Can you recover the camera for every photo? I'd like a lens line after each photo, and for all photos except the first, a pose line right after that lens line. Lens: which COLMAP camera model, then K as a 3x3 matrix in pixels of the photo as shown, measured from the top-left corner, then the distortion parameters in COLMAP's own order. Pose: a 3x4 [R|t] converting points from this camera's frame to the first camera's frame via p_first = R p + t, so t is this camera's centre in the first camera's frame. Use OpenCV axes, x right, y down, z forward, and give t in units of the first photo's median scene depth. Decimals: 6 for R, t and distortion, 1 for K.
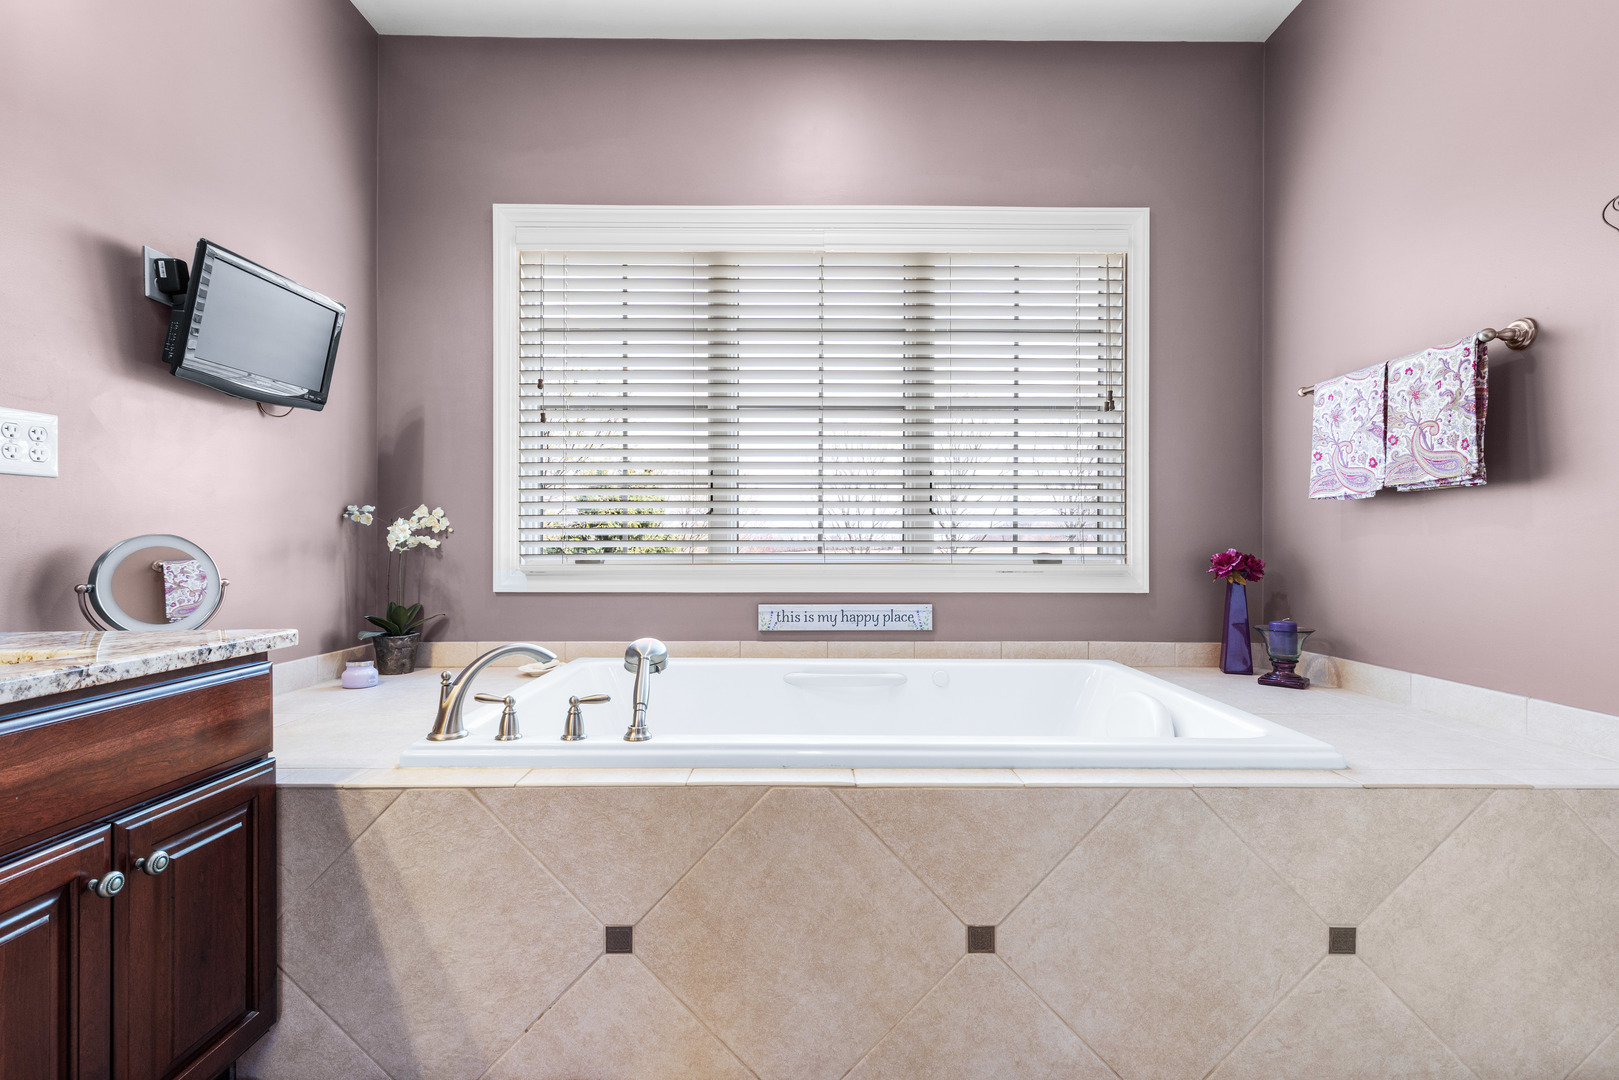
lens RADIAL K [[726.8, 0, 809.5], [0, 726.8, 540.0], [0, 0, 1]] dist [0.003343, -0.000182]
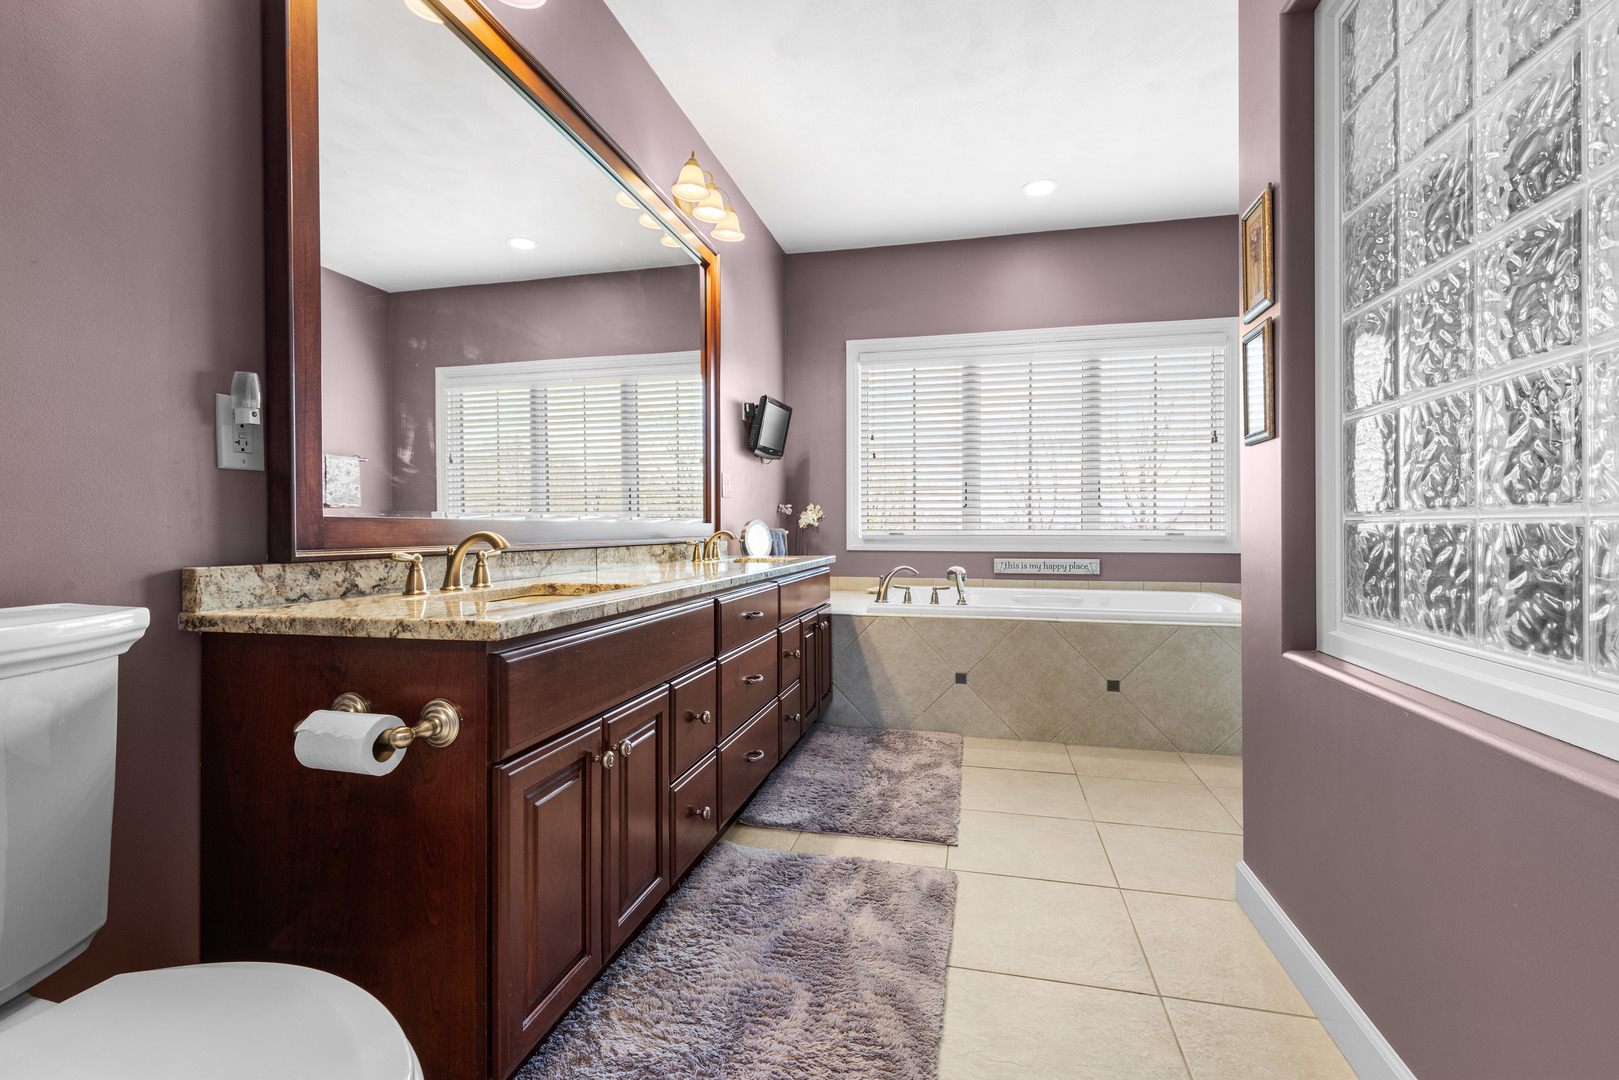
lens RADIAL K [[726.8, 0, 809.5], [0, 726.8, 540.0], [0, 0, 1]] dist [0.003343, -0.000182]
pose [[0.972668, 0.003031, -0.232180, -0.186619], [0.002032, 0.999765, 0.021562, 0.009718], [0.232191, -0.021445, 0.972434, -1.571145]]
